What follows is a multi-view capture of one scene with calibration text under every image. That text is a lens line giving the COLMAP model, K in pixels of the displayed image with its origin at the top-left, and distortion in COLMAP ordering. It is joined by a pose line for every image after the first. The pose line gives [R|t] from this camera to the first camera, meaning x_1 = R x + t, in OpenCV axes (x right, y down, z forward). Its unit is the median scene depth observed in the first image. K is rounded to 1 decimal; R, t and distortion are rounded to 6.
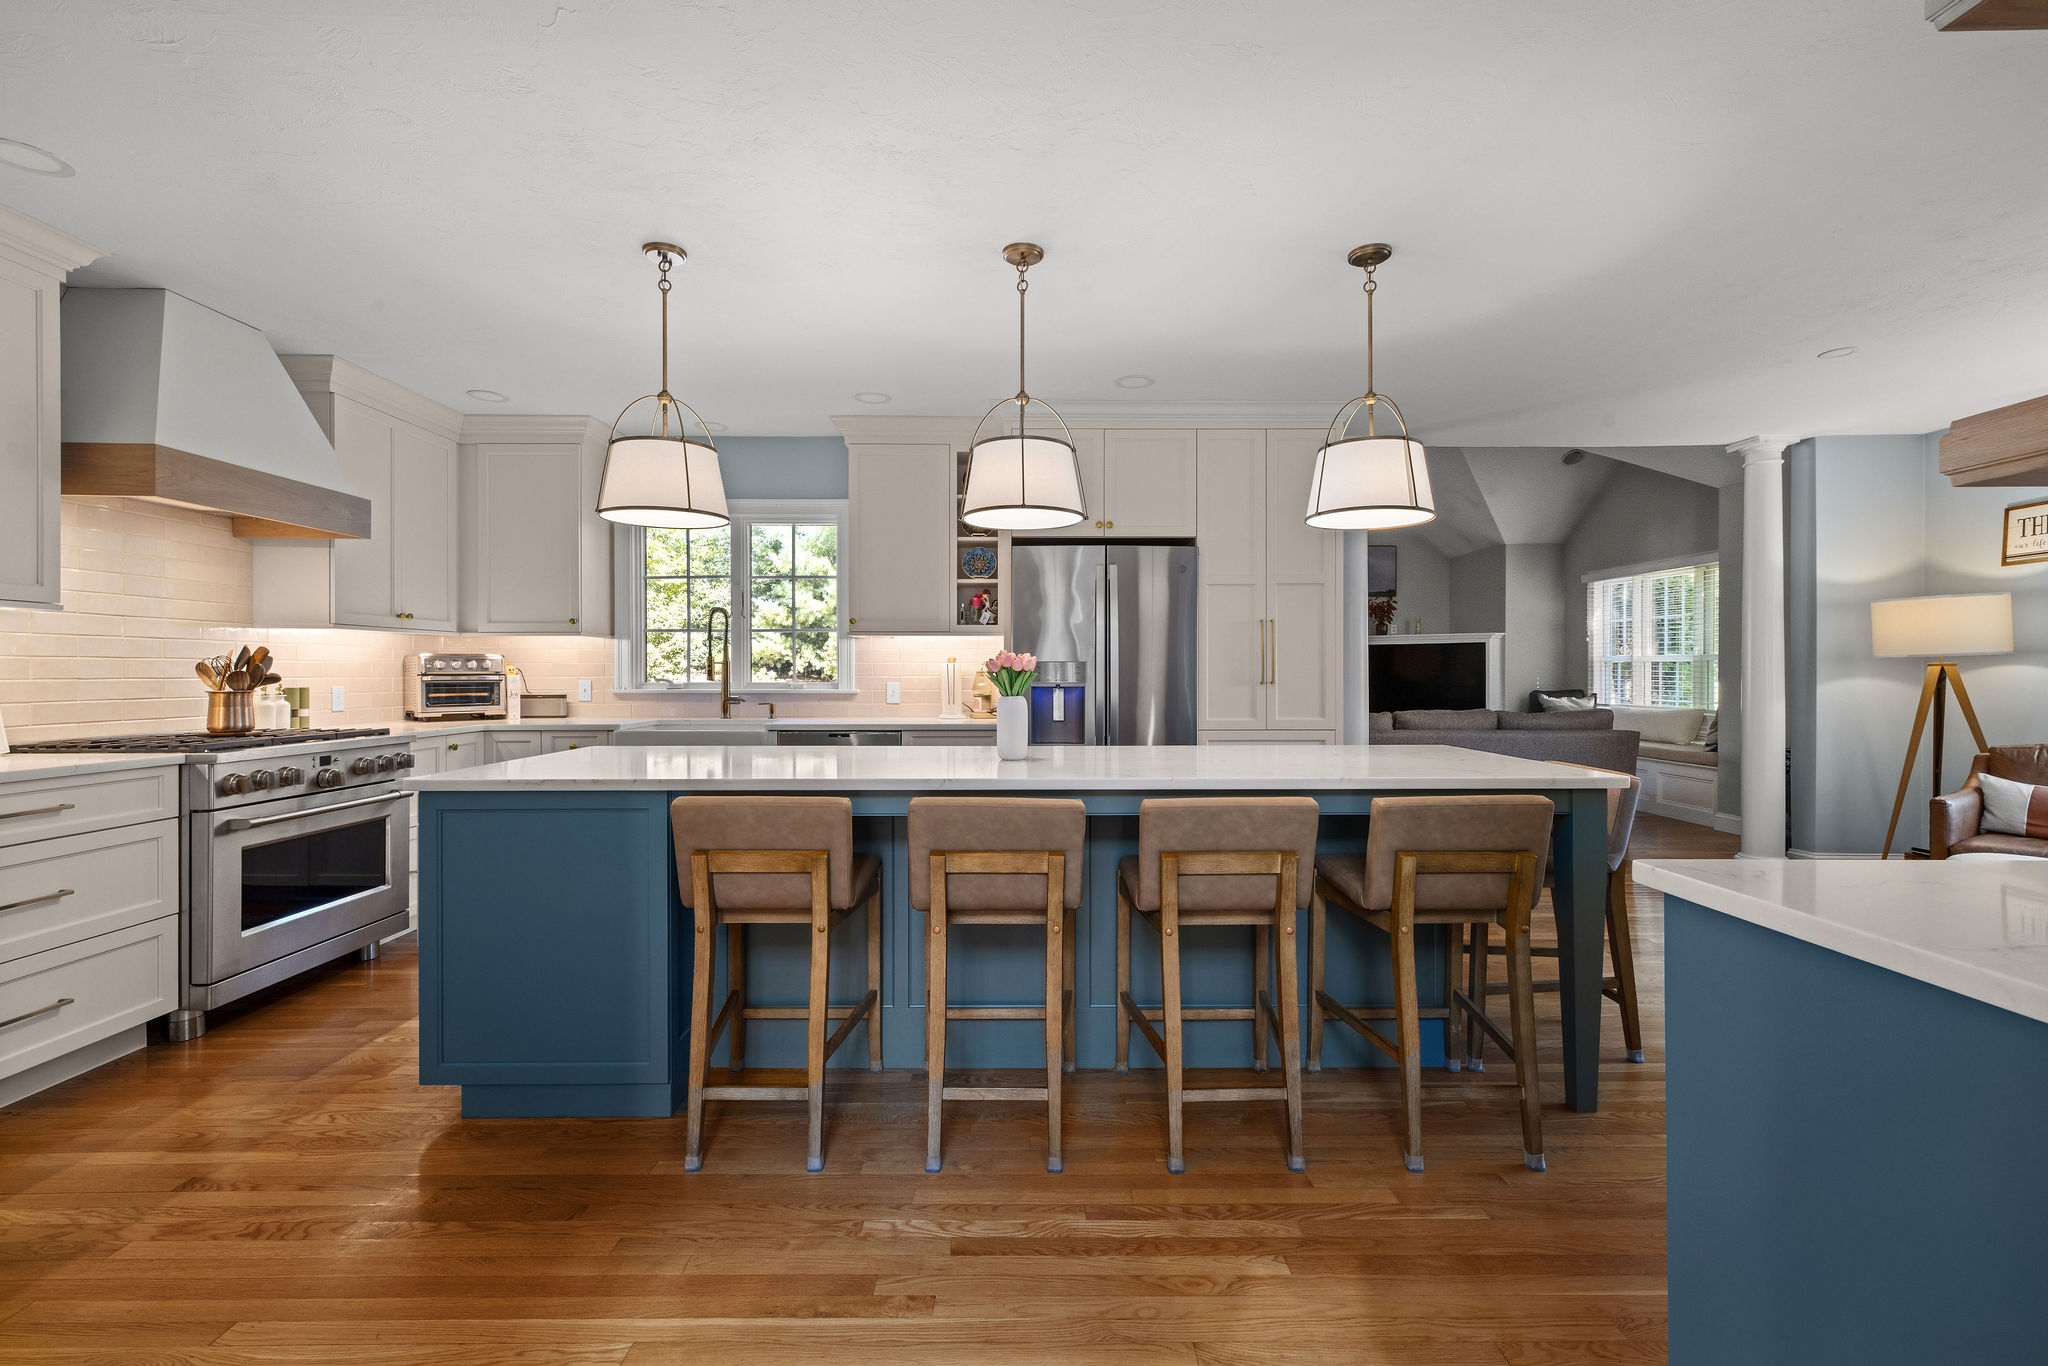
lens RADIAL K [[880.4, 0, 1026.7], [0, 880.4, 672.9], [0, 0, 1]] dist [0.002825, 0.000697]
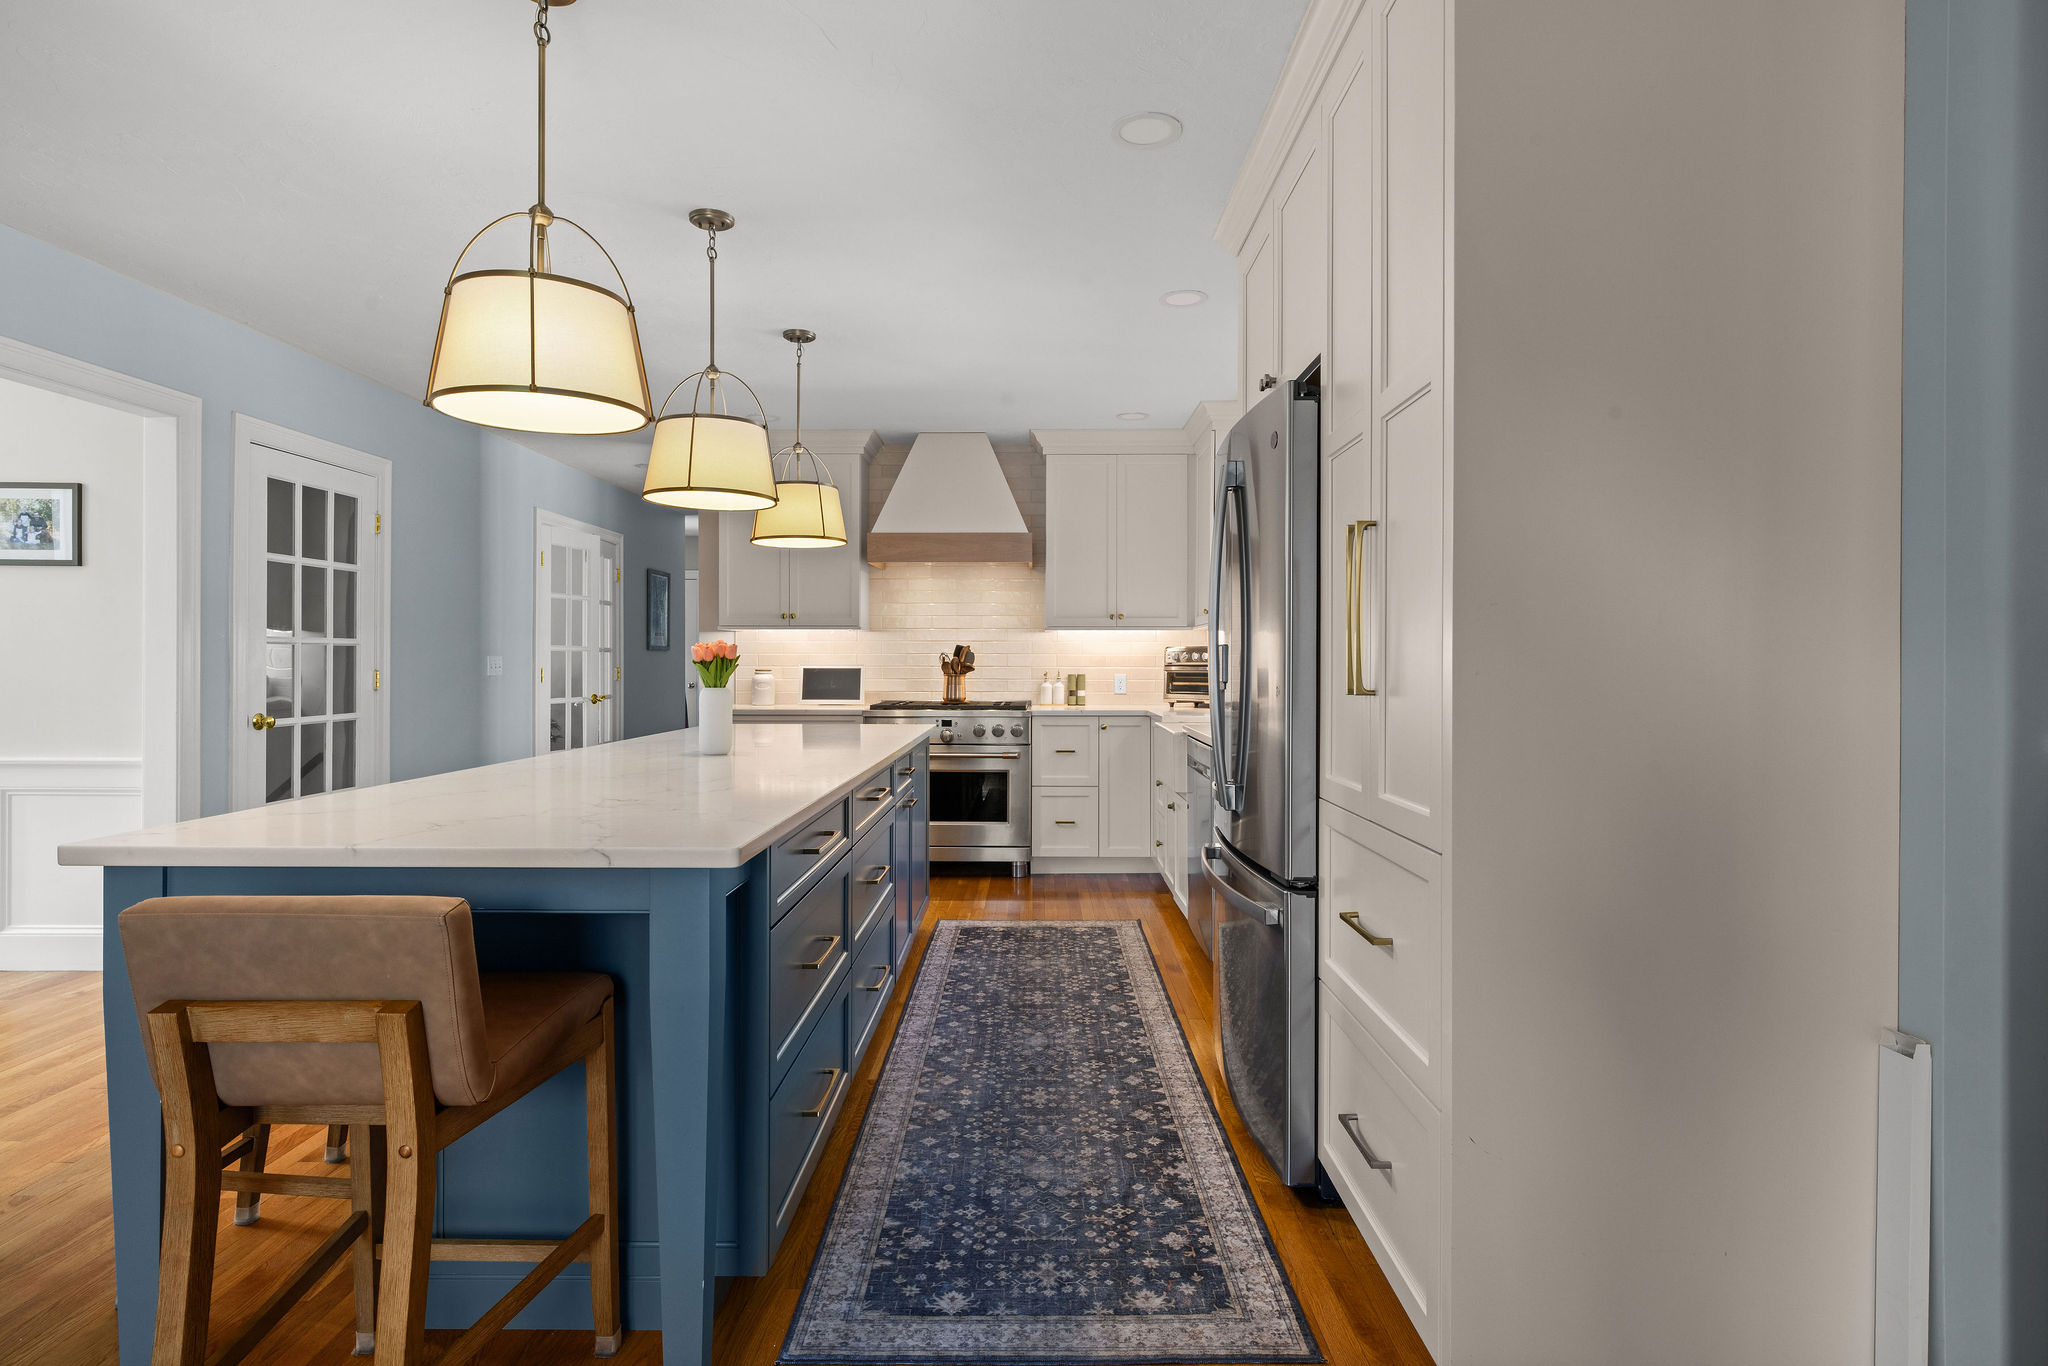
lens RADIAL K [[1055.4, 0, 1022.4], [0, 1055.4, 664.2], [0, 0, 1]] dist [0.000849, 0.001208]
pose [[-0.014713, 0.003200, -0.999887, 0.931280], [-0.002618, 0.999991, 0.003238, -0.004264], [0.999888, 0.002665, -0.014704, 1.123278]]
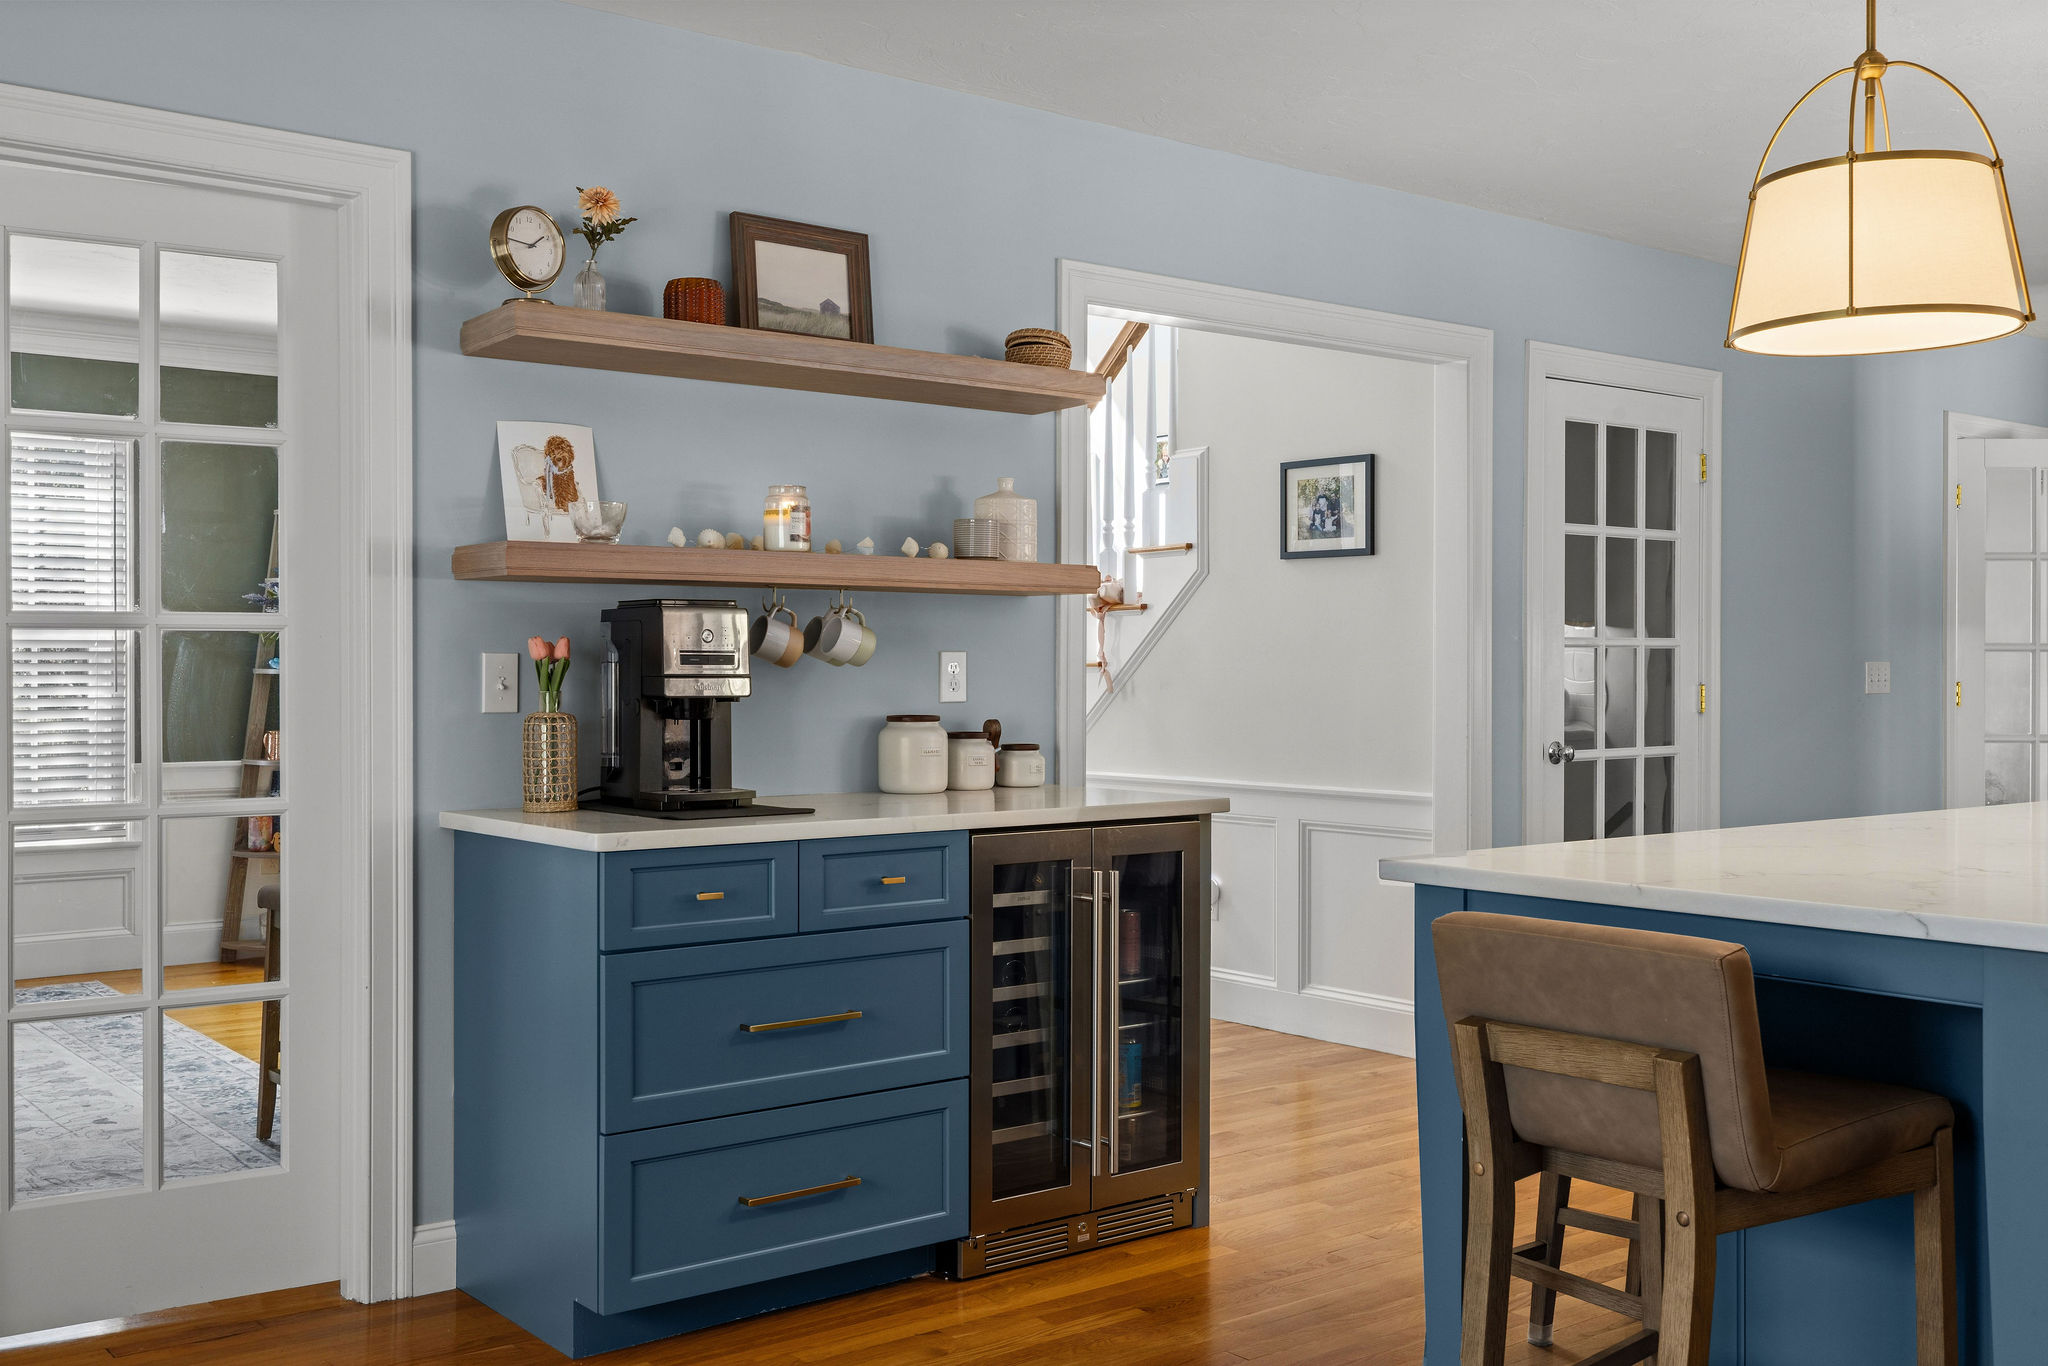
lens RADIAL K [[1957.8, 0, 1031.6], [0, 1957.8, 671.0], [0, 0, 1]] dist [-0.003444, 0.010315]
pose [[-0.786461, 0.001905, -0.617637, 1.119514], [0.000818, 0.999998, 0.002043, -0.005348], [0.617640, 0.001101, -0.786460, 1.270145]]
